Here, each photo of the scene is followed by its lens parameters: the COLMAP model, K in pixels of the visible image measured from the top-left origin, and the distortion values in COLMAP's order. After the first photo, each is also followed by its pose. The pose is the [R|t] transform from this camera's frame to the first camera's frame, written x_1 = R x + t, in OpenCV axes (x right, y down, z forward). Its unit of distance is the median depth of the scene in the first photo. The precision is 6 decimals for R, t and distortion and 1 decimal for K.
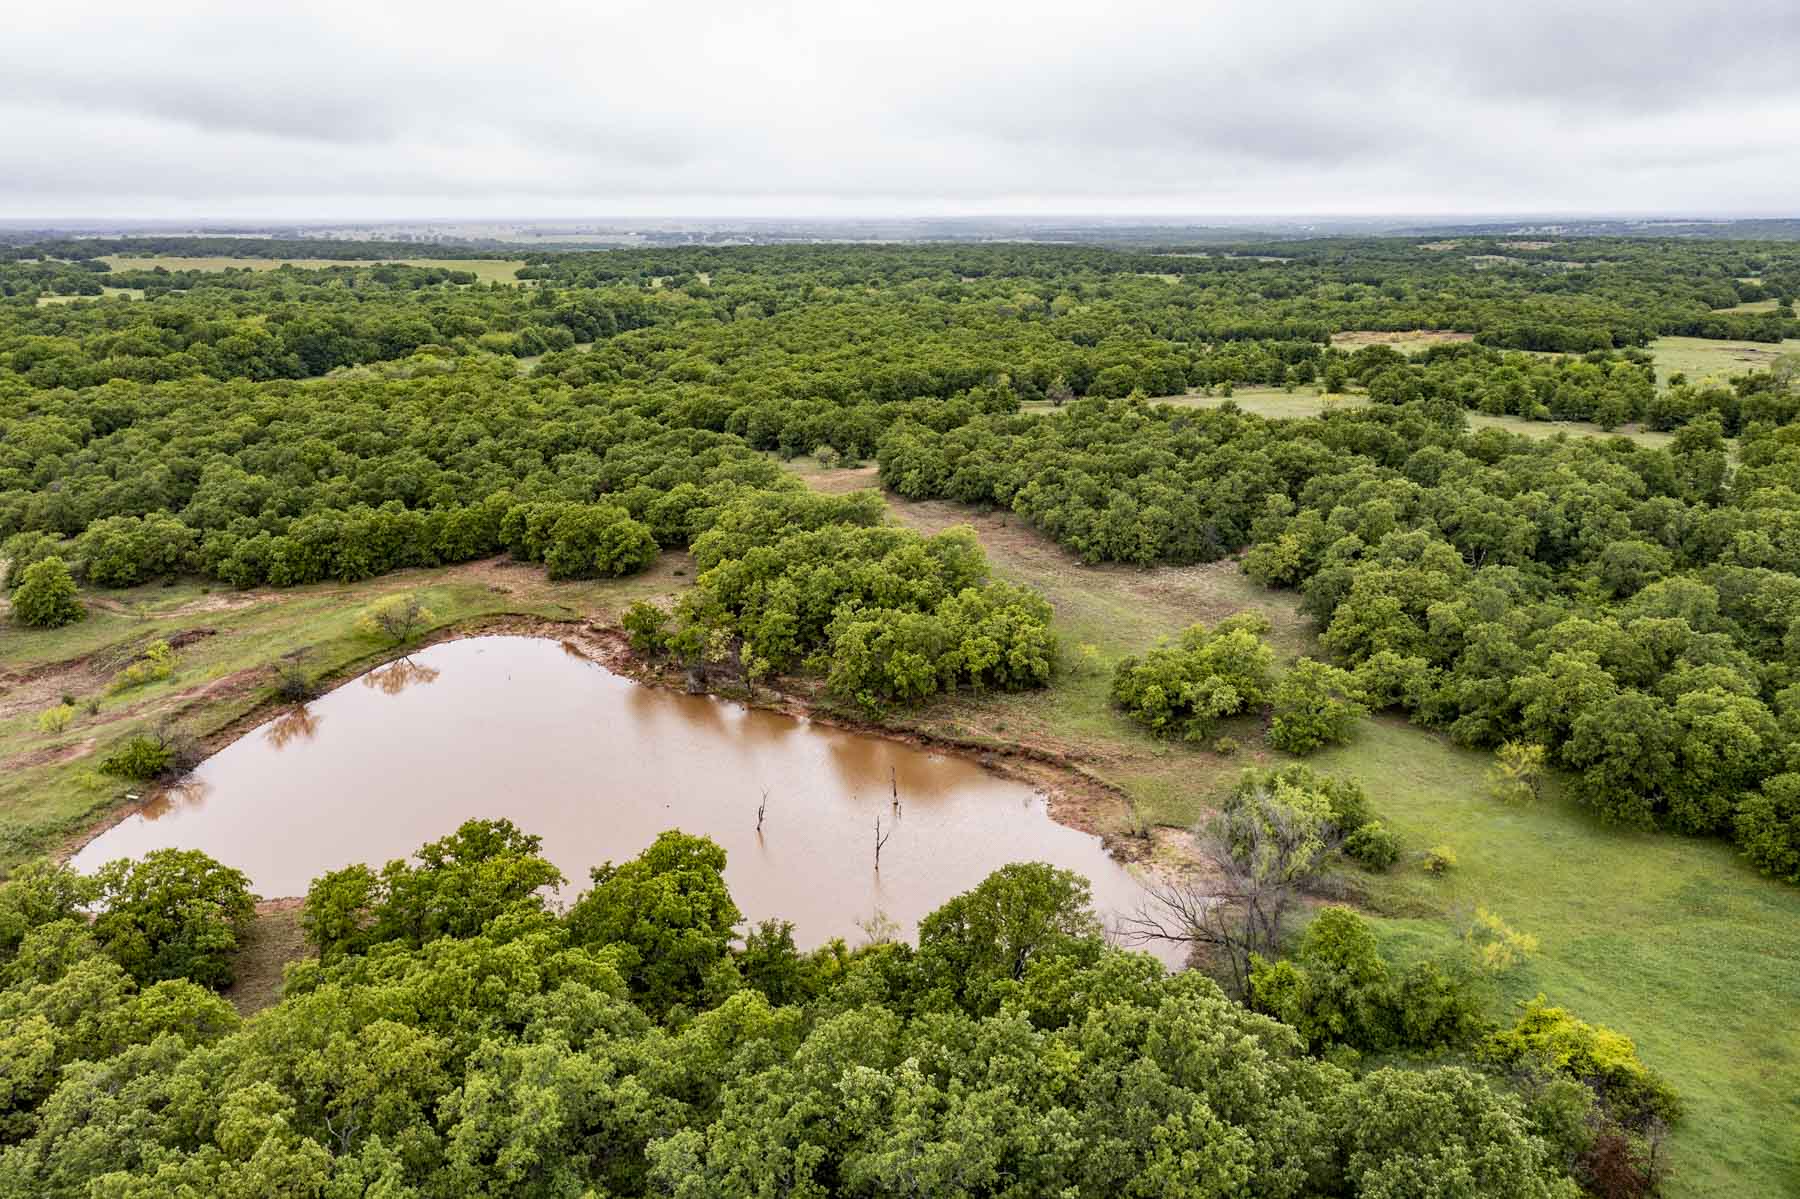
lens RADIAL K [[1423.6, 0, 900.0], [0, 1423.6, 599.5], [0, 0, 1]] dist [-0.012580, 0.010441]
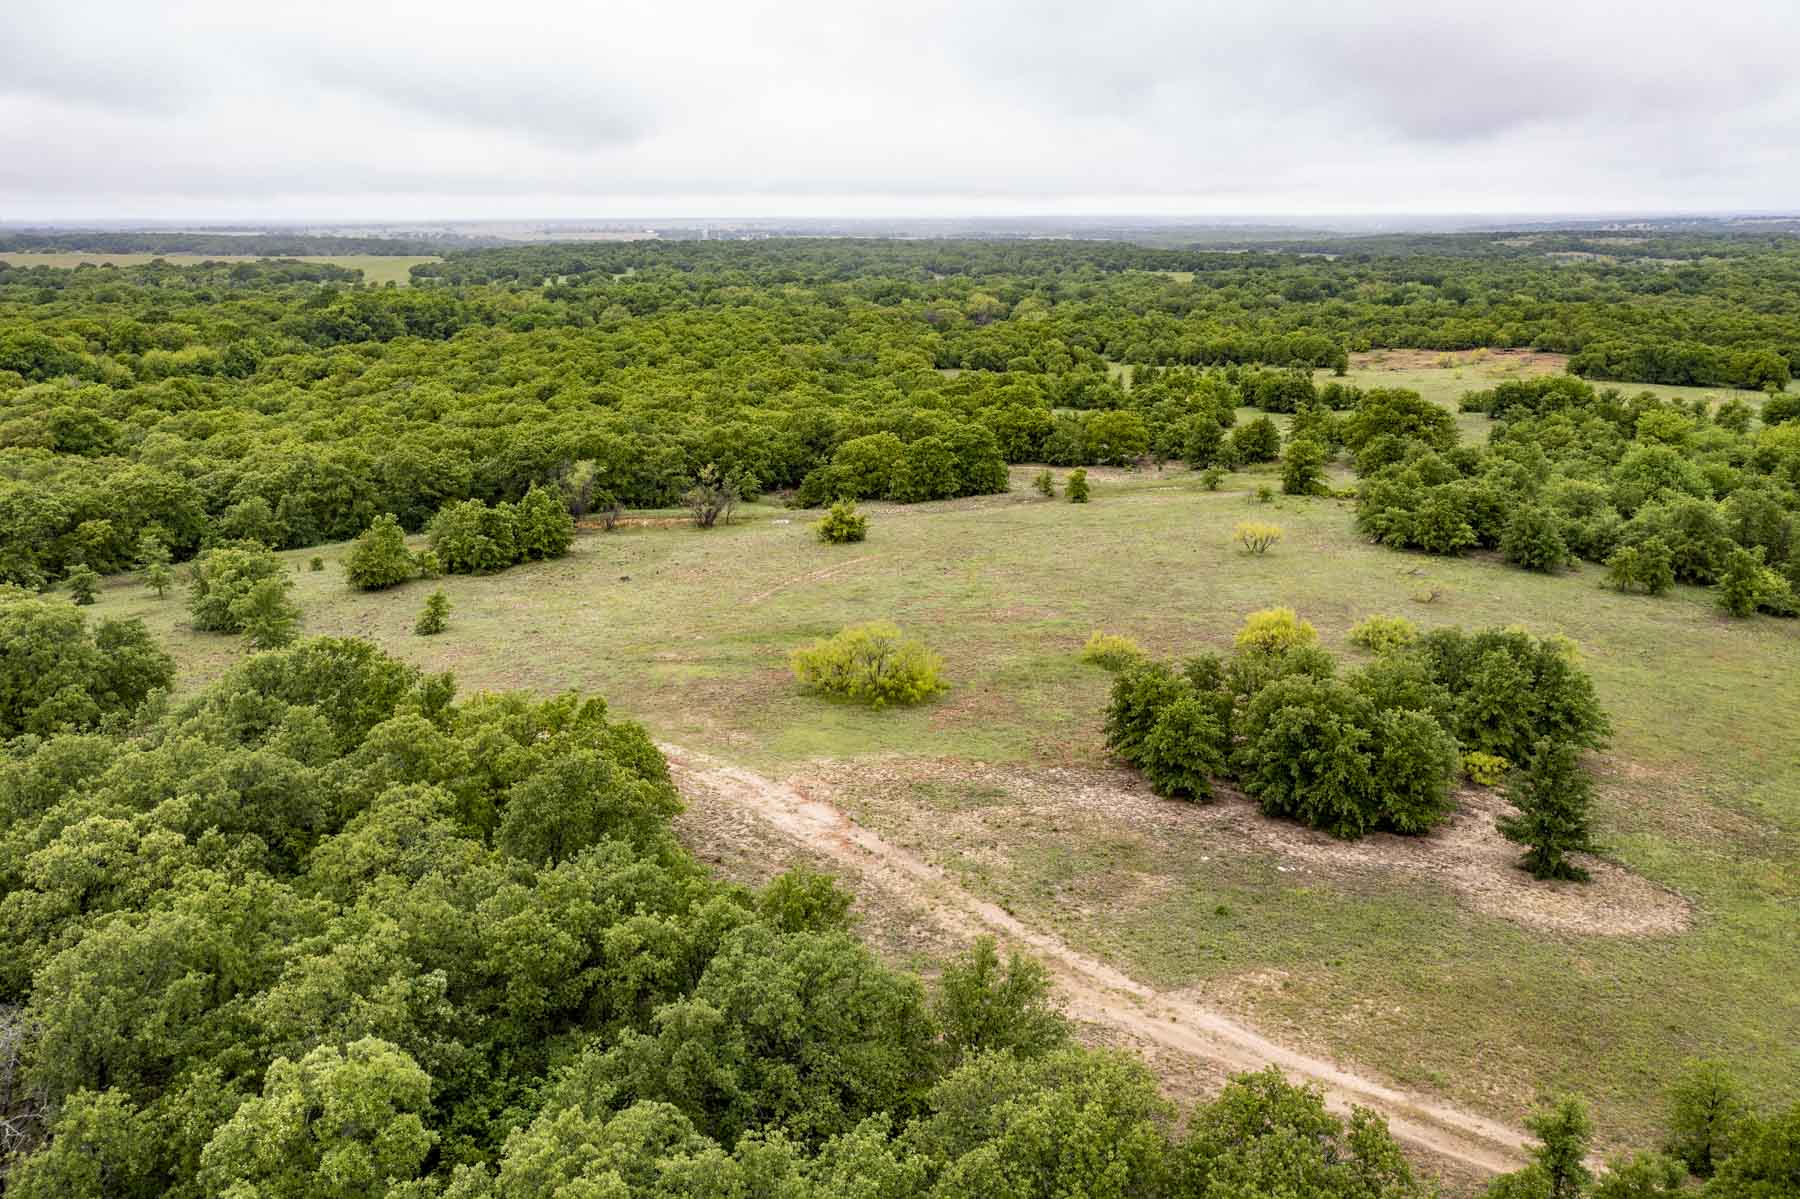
lens RADIAL K [[1423.6, 0, 900.0], [0, 1423.6, 599.5], [0, 0, 1]] dist [-0.012580, 0.010441]
pose [[0.998981, 0.010542, -0.043880, 0.072130], [-0.010573, 0.999944, -0.000471, -0.040677], [0.043873, 0.000934, 0.999037, 0.189663]]
